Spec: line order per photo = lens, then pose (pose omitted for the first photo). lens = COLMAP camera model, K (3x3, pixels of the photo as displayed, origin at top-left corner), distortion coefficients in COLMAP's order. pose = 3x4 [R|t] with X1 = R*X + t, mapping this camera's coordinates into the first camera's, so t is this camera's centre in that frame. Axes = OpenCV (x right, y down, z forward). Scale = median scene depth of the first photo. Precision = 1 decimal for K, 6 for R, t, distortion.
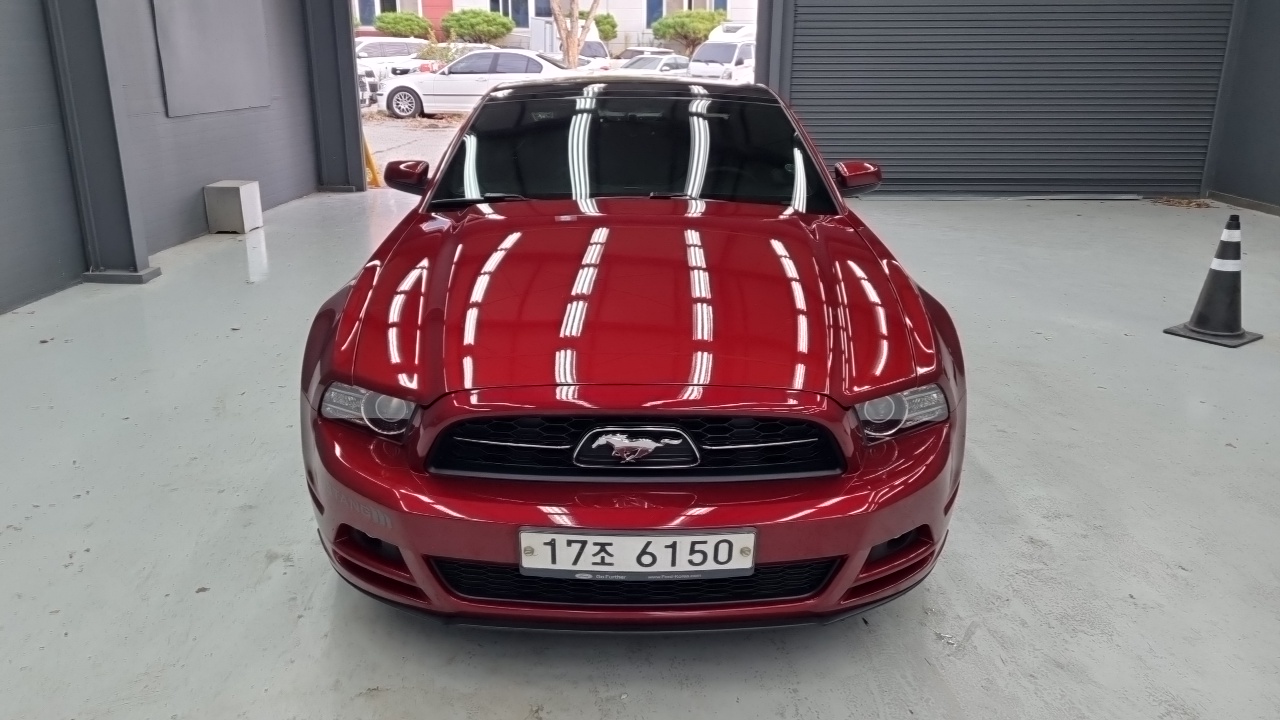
lens RADIAL K [[980.5, 0, 647.1], [0, 980.5, 356.0], [0, 0, 1]] dist [0.027085, -0.028499]
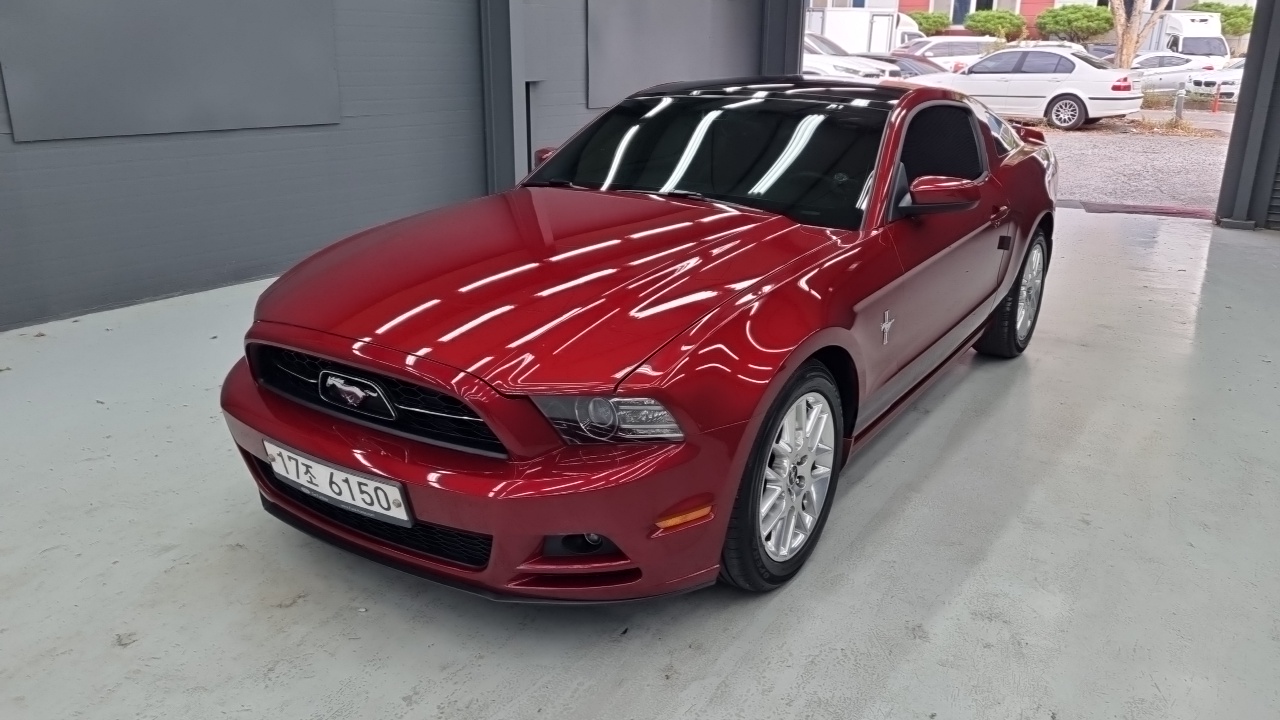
lens RADIAL K [[980.5, 0, 637.3], [0, 980.5, 363.8], [0, 0, 1]] dist [0.027085, -0.028499]
pose [[0.813268, 0.172486, -0.555737, 0.892781], [-0.168357, 0.983958, 0.059019, -0.065149], [0.557001, 0.045564, 0.829261, 0.223366]]
